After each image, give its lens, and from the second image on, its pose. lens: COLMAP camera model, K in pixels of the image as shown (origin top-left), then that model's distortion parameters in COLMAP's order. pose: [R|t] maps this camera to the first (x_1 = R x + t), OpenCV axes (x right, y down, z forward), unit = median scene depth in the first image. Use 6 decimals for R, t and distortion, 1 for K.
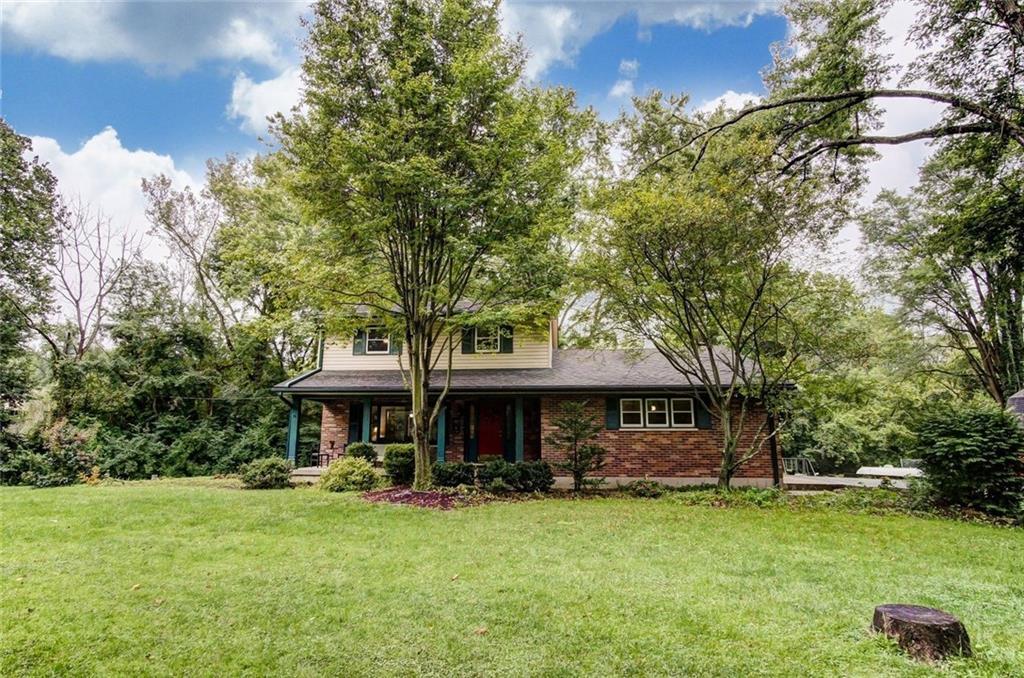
lens RADIAL K [[533.3, 0, 512.0], [0, 533.3, 339.0], [0, 0, 1]] dist [-0.020093, -0.000329]
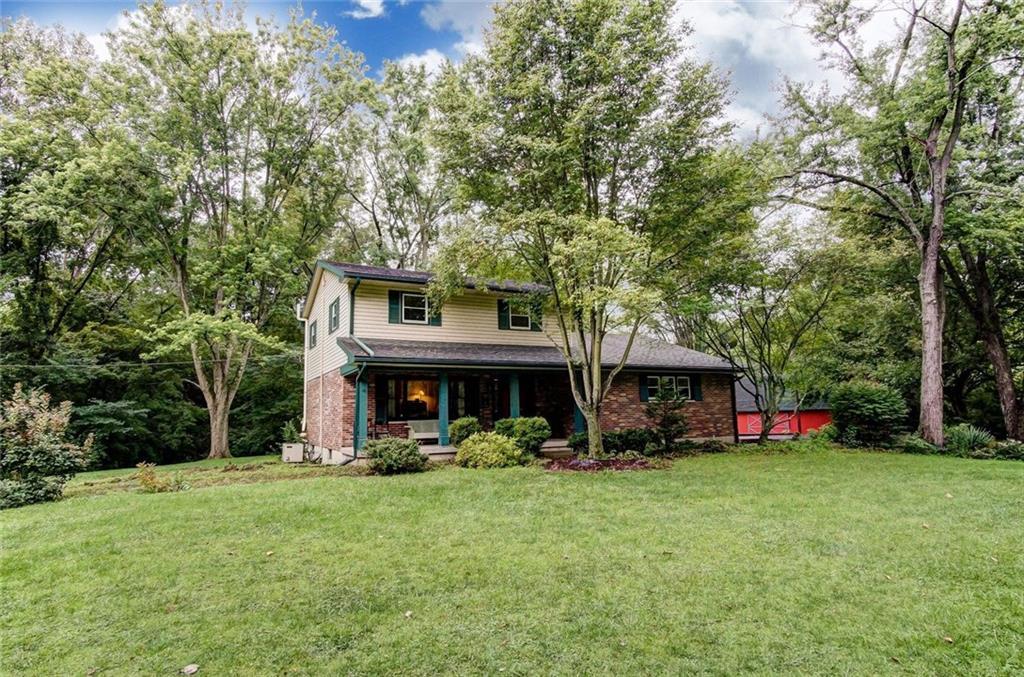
lens RADIAL K [[583.6, 0, 512.0], [0, 583.6, 338.5], [0, 0, 1]] dist [-0.001820, -0.000097]
pose [[0.826367, 0.050549, 0.560859, -0.824092], [-0.080182, 0.996377, 0.028339, 0.014517], [-0.557395, -0.068389, 0.827426, 0.086382]]
